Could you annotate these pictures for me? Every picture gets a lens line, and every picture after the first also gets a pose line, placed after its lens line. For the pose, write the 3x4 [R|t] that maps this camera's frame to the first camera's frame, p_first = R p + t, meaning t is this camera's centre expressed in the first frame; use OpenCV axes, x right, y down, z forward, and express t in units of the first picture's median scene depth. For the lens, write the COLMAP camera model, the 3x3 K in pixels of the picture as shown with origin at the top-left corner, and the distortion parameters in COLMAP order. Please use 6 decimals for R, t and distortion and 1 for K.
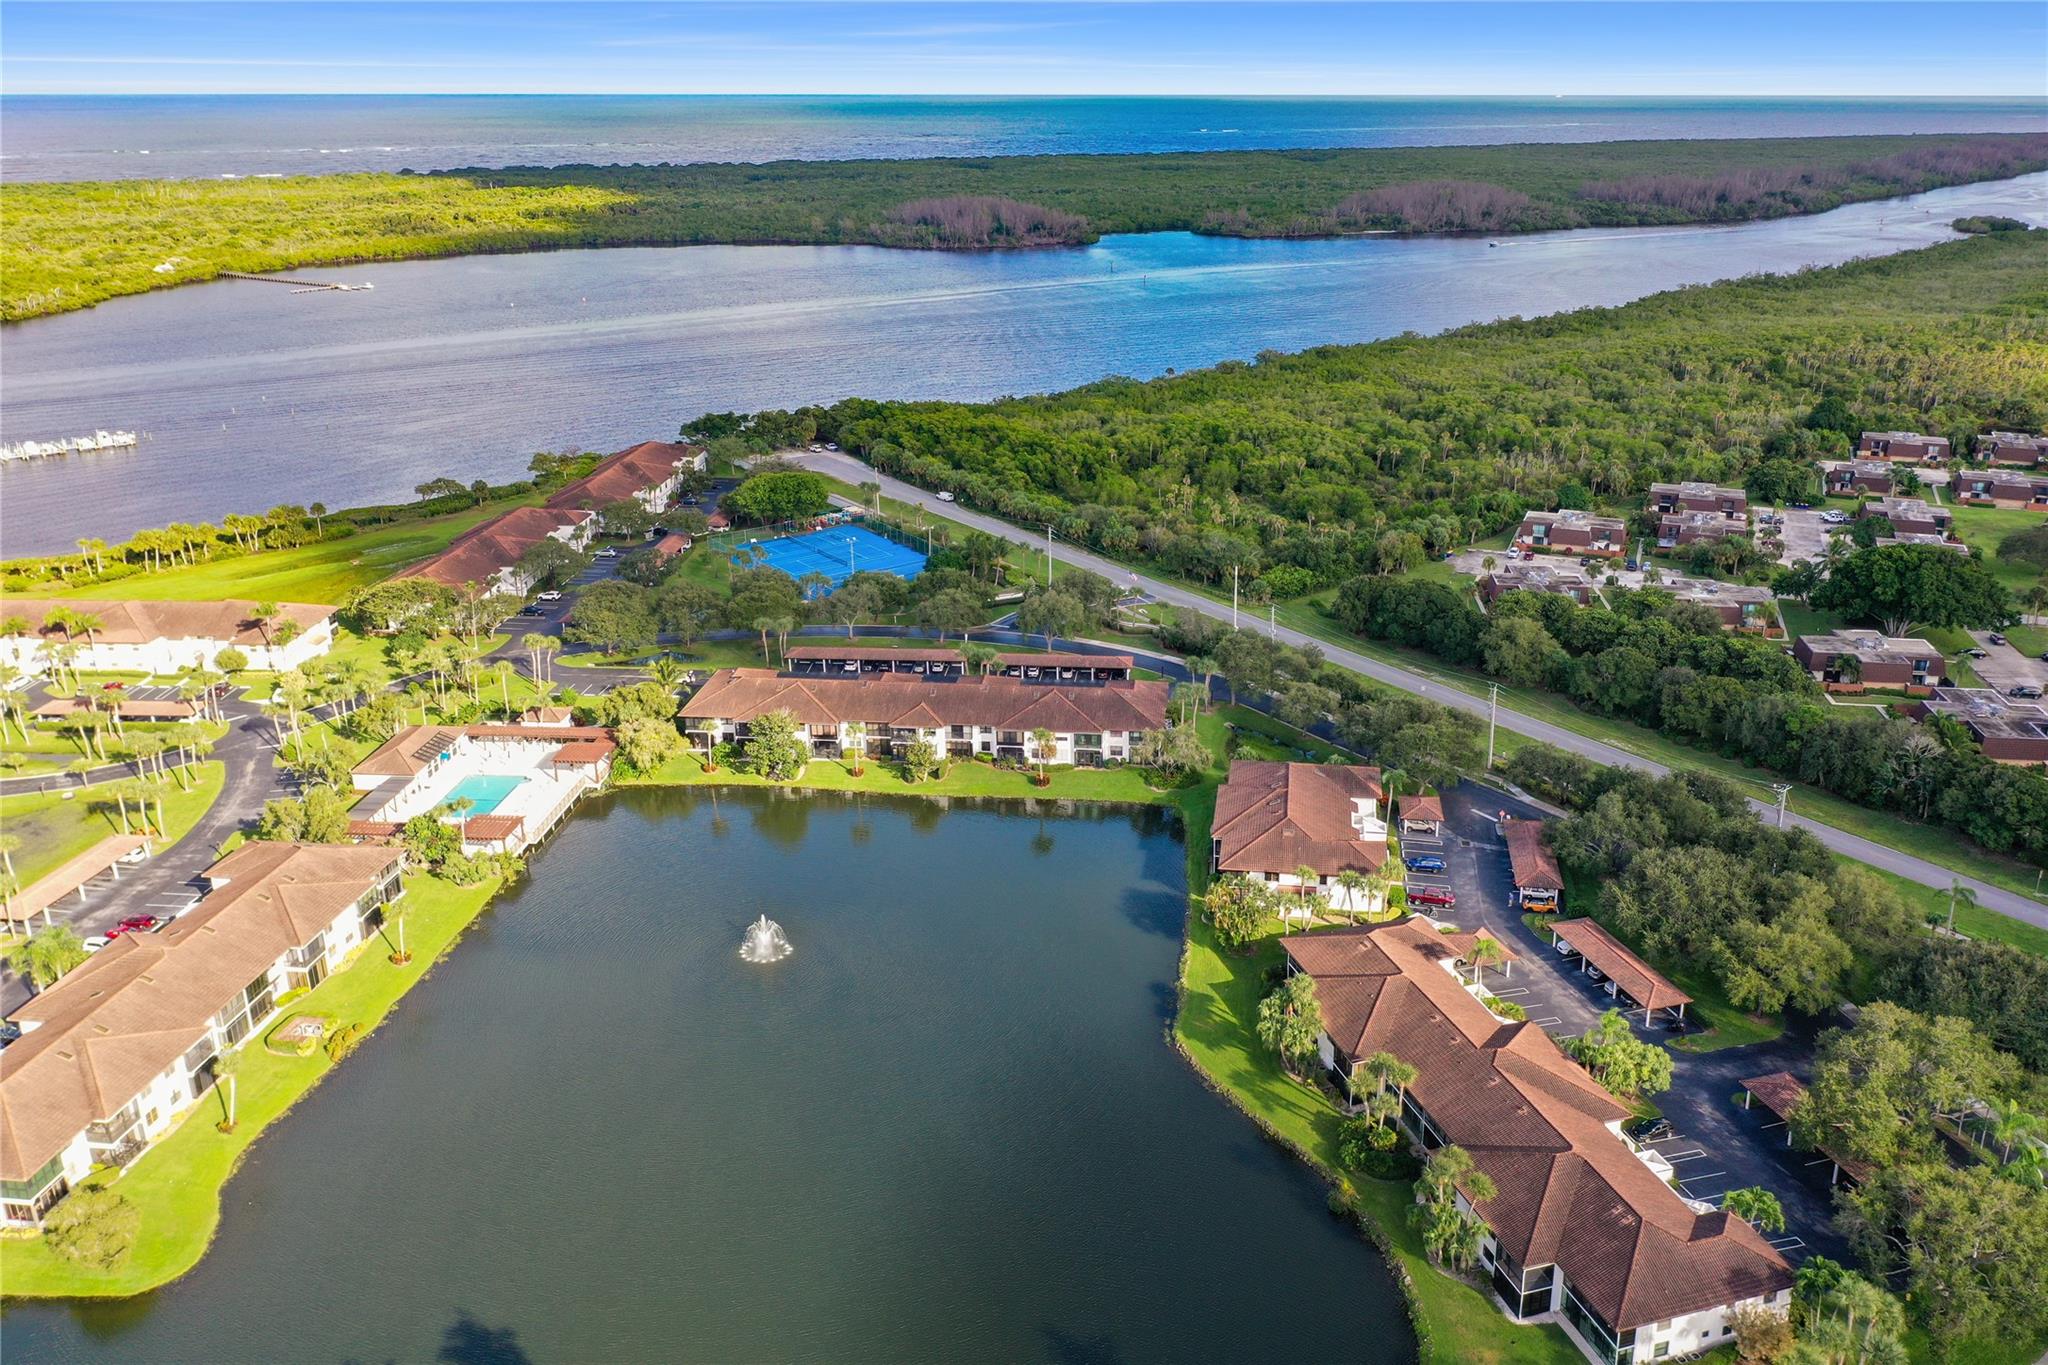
lens RADIAL K [[1564.8, 0, 1024.0], [0, 1564.8, 682.5], [0, 0, 1]] dist [0.004533, -0.003836]
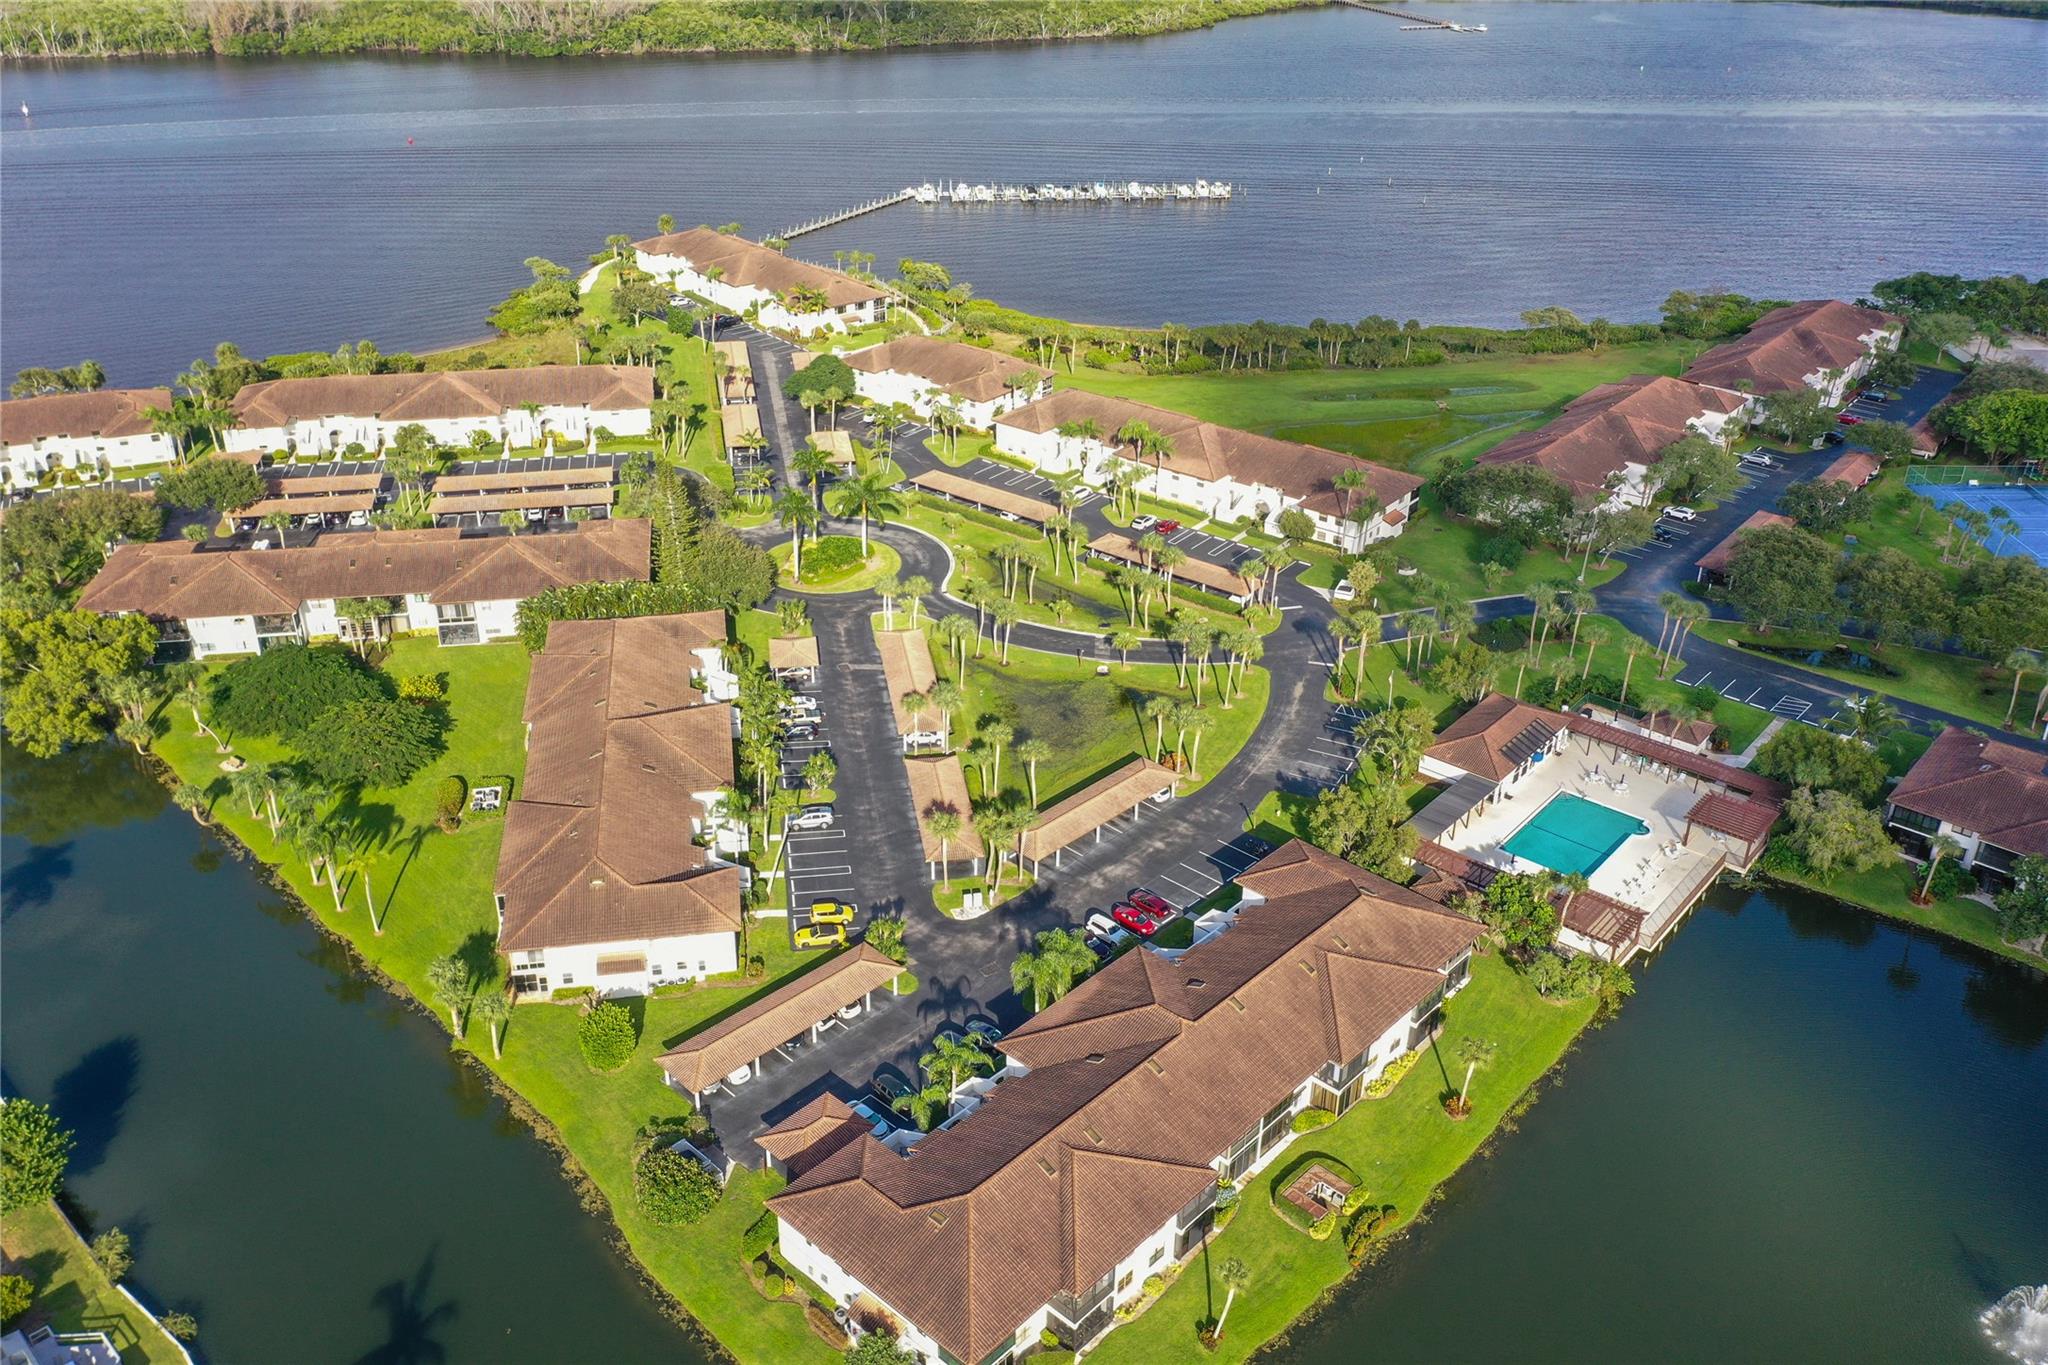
lens RADIAL K [[1659.9, 0, 1052.9], [0, 1659.9, 680.4], [0, 0, 1]] dist [0.006920, 0.000477]
pose [[0.819247, 0.282937, -0.498779, -0.122737], [-0.217804, 0.958149, 0.185775, -0.058509], [0.530467, -0.043559, 0.846586, 0.148877]]
